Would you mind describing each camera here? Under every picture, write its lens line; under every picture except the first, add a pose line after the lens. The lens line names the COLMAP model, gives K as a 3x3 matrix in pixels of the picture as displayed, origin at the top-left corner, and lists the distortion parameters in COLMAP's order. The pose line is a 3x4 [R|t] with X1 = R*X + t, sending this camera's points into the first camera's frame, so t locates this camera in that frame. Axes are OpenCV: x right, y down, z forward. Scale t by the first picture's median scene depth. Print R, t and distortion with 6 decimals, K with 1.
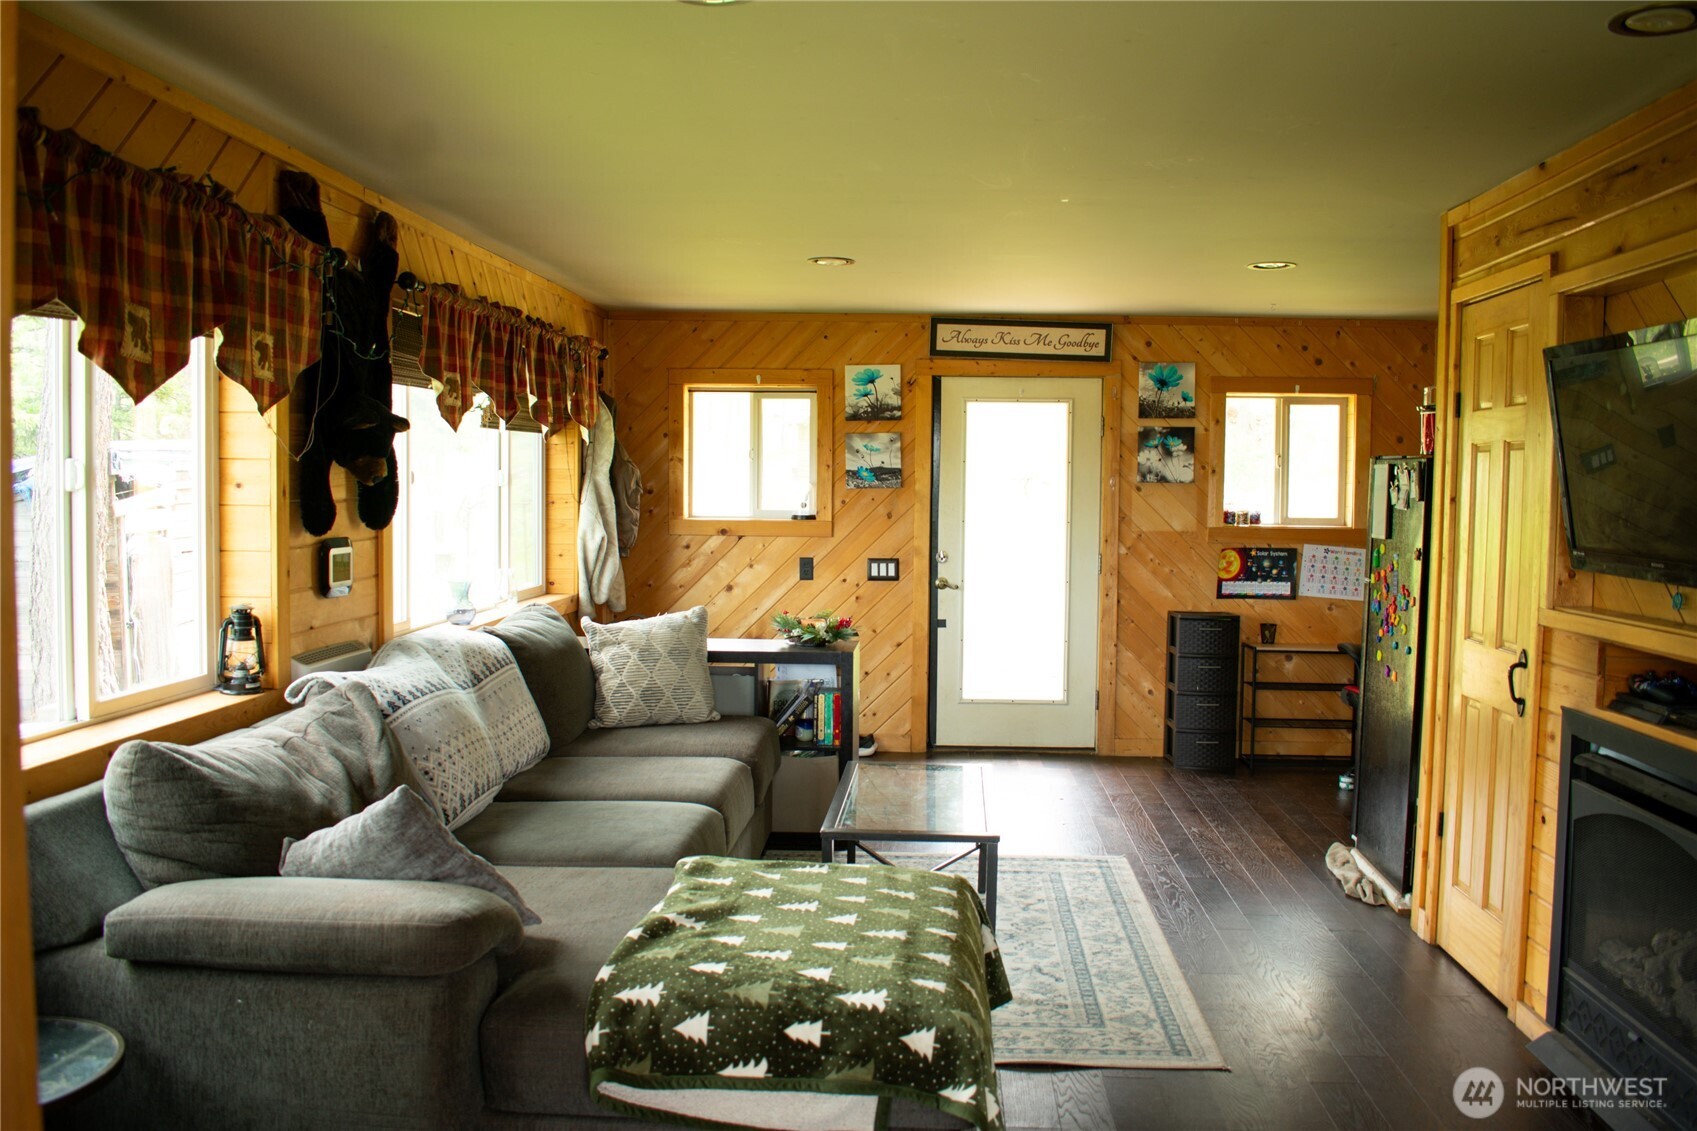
lens RADIAL K [[1297.1, 0, 848.5], [0, 1297.1, 565.5], [0, 0, 1]] dist [-0.084303, 0.004820]
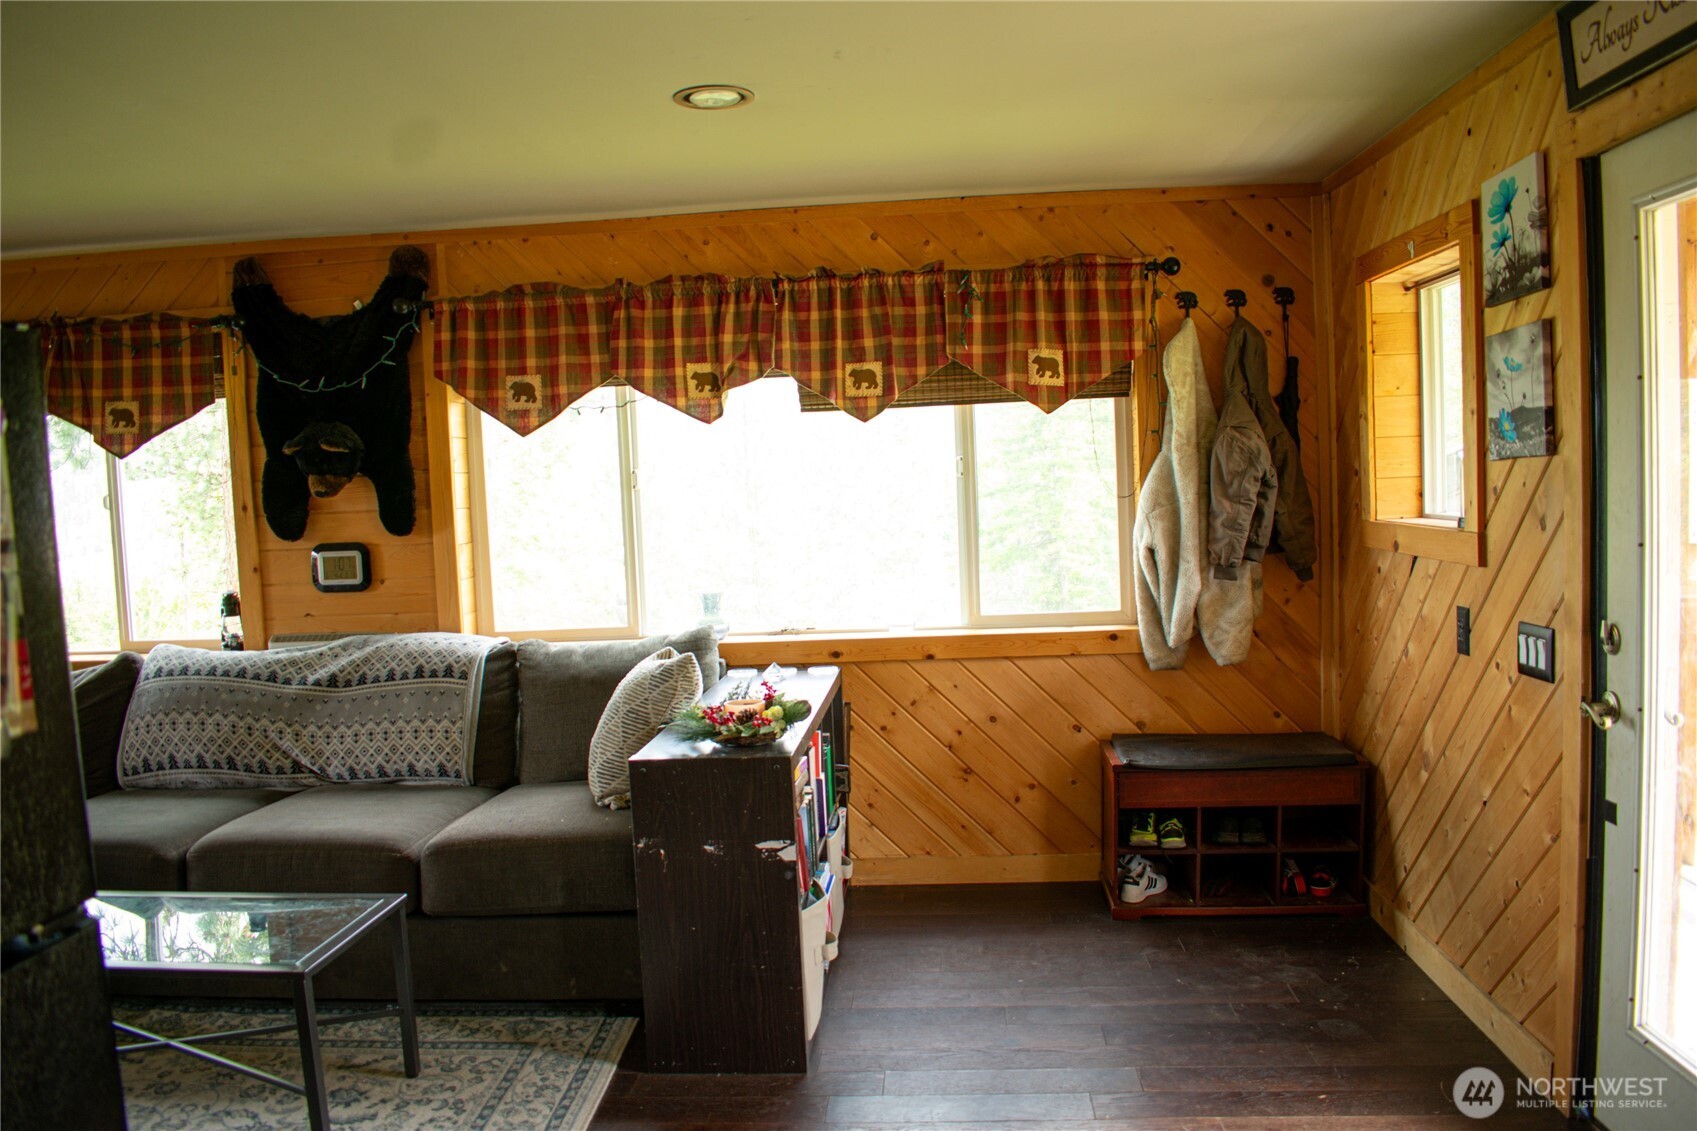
lens RADIAL K [[1297.1, 0, 848.5], [0, 1297.1, 565.5], [0, 0, 1]] dist [-0.084303, 0.004820]
pose [[-0.058782, 0.054890, -0.996761, 0.446614], [-0.018146, 0.998263, 0.056043, -0.044076], [0.998106, 0.021382, -0.057684, 0.809781]]
